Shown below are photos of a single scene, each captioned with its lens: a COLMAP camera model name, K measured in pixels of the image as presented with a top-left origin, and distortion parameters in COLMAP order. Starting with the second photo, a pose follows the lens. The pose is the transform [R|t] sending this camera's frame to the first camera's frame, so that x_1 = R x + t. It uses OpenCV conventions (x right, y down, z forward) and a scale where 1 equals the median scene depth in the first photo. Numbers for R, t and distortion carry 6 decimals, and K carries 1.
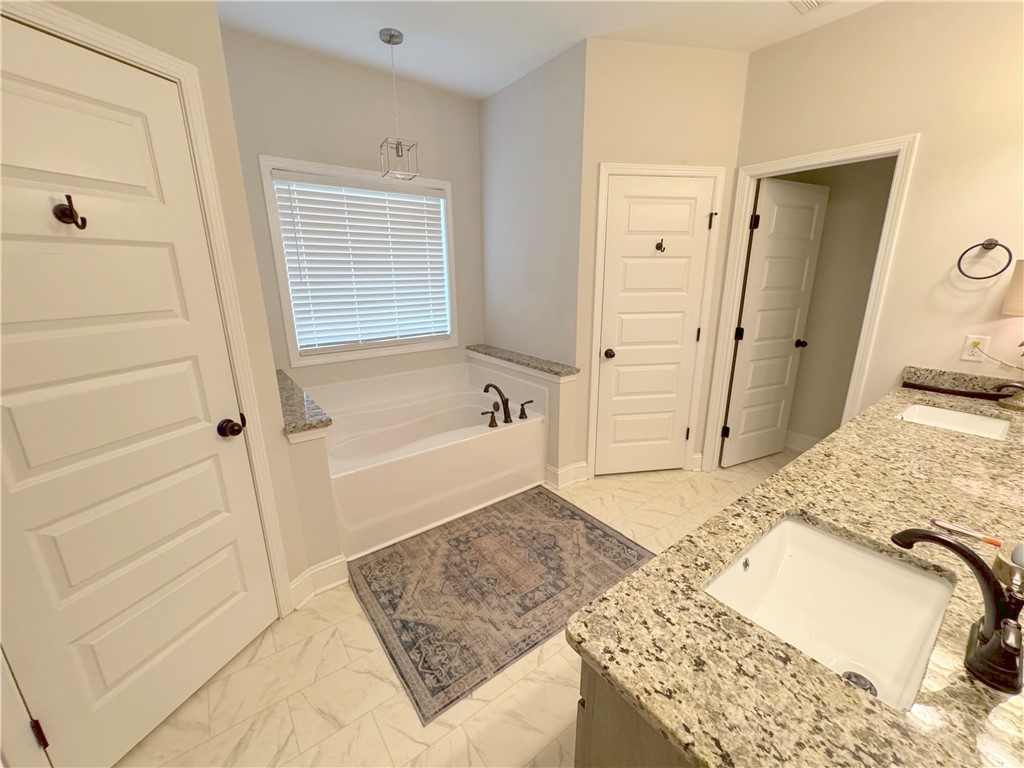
lens RADIAL K [[409.2, 0, 512.3], [0, 409.2, 383.2], [0, 0, 1]] dist [-0.003737, 0.000500]
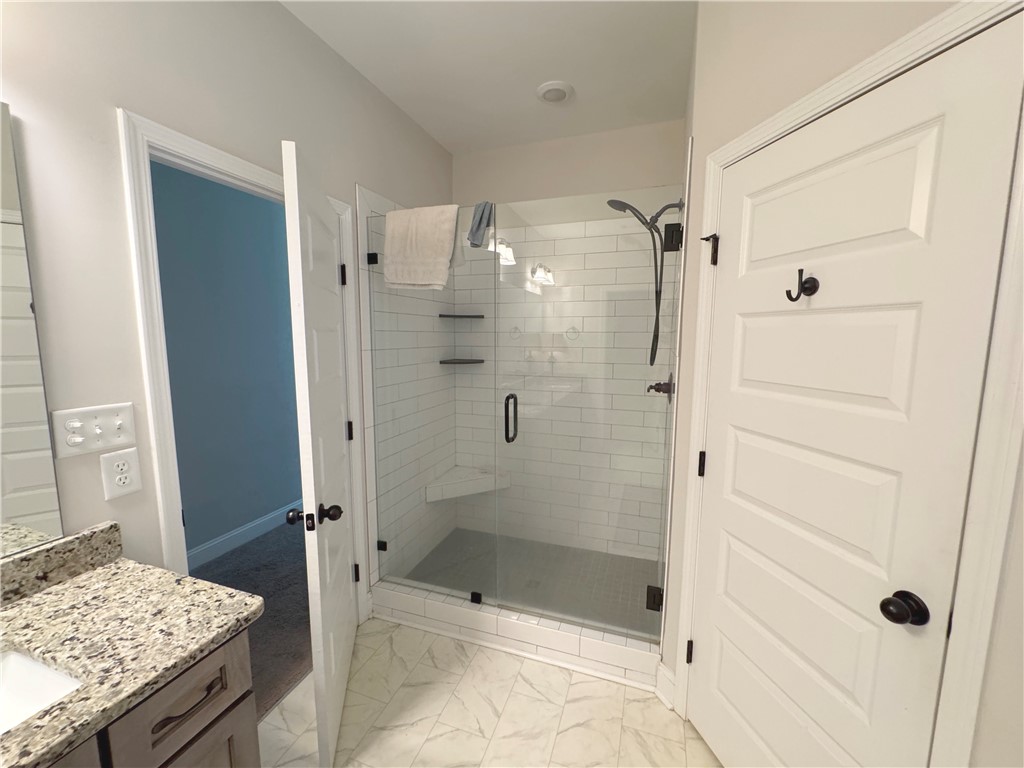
lens RADIAL K [[409.2, 0, 512.4], [0, 409.2, 379.6], [0, 0, 1]] dist [-0.003737, 0.000500]
pose [[-0.833333, 0.060546, -0.549445, 0.051874], [-0.143916, 0.935940, 0.321410, -0.233992], [0.533707, 0.346916, -0.771237, 0.810936]]
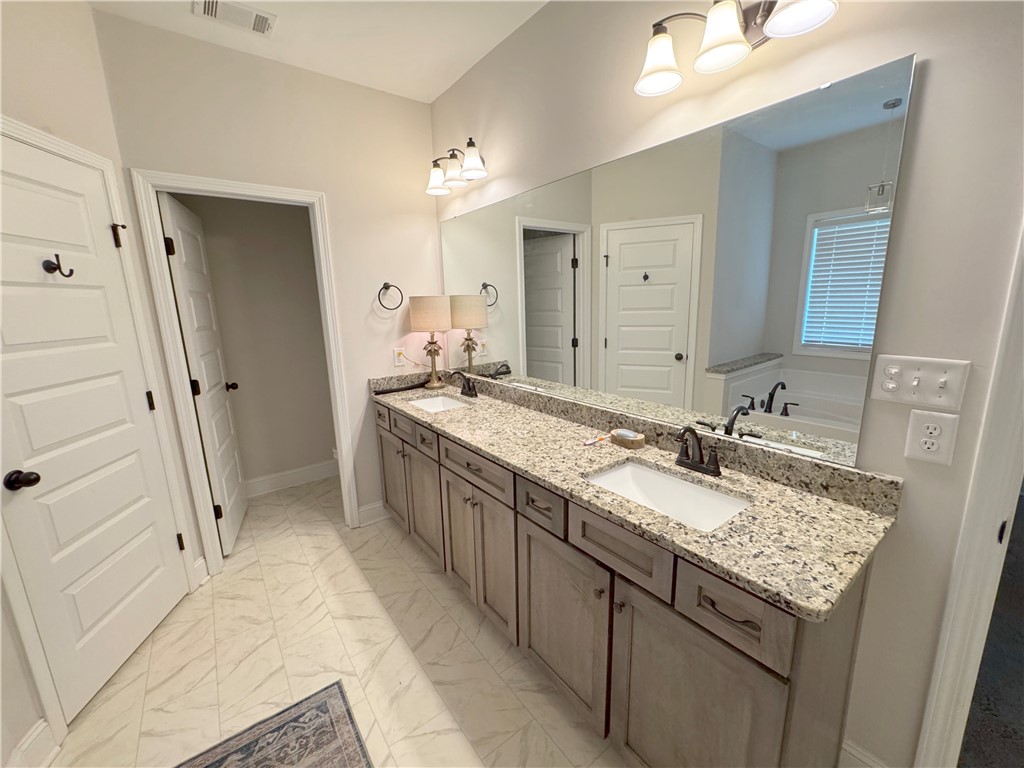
lens RADIAL K [[409.2, 0, 511.0], [0, 409.2, 383.3], [0, 0, 1]] dist [-0.003737, 0.000500]
pose [[0.004503, -0.190540, 0.981669, -0.299448], [0.283437, 0.941663, 0.181475, -0.148901], [-0.958980, 0.277424, 0.058246, 0.567398]]
